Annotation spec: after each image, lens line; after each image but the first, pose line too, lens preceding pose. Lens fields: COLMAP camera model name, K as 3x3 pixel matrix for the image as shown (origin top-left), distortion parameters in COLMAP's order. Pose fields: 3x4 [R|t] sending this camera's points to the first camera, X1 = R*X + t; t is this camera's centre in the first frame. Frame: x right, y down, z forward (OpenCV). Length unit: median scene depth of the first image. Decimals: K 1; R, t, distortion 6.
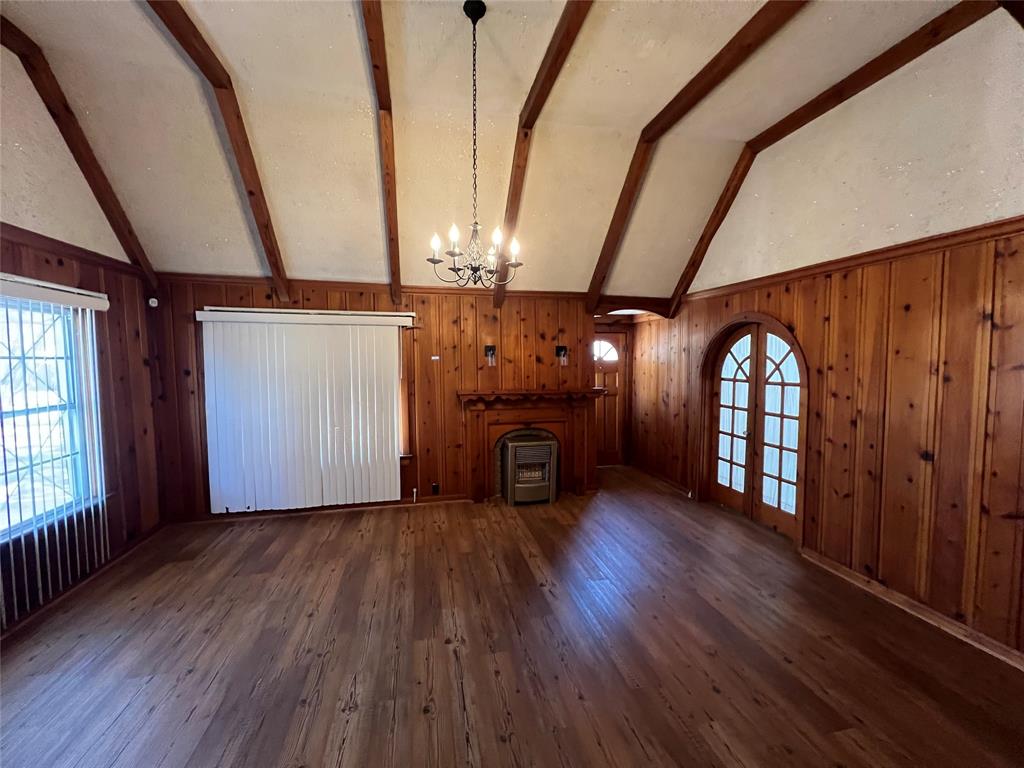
lens RADIAL K [[409.5, 0, 512.0], [0, 409.5, 384.0], [0, 0, 1]] dist [0.000819, -0.000032]
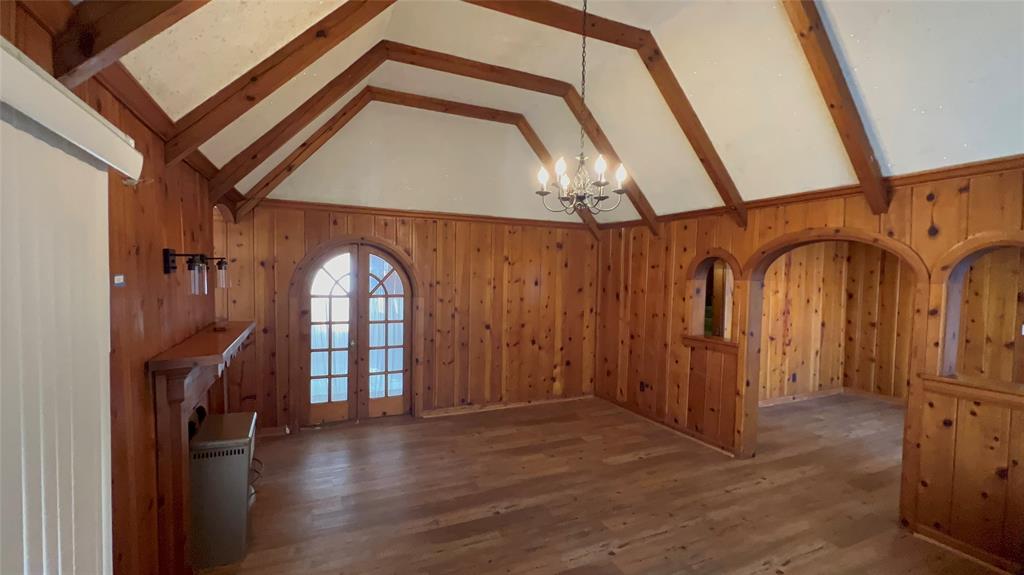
lens RADIAL K [[447.2, 0, 512.0], [0, 447.2, 287.5], [0, 0, 1]] dist [-0.000645, -0.000169]
pose [[-0.220671, -0.033668, 0.974767, -0.802309], [0.043788, 0.998054, 0.044385, -0.074534], [-0.974365, 0.052478, -0.218767, 0.986900]]
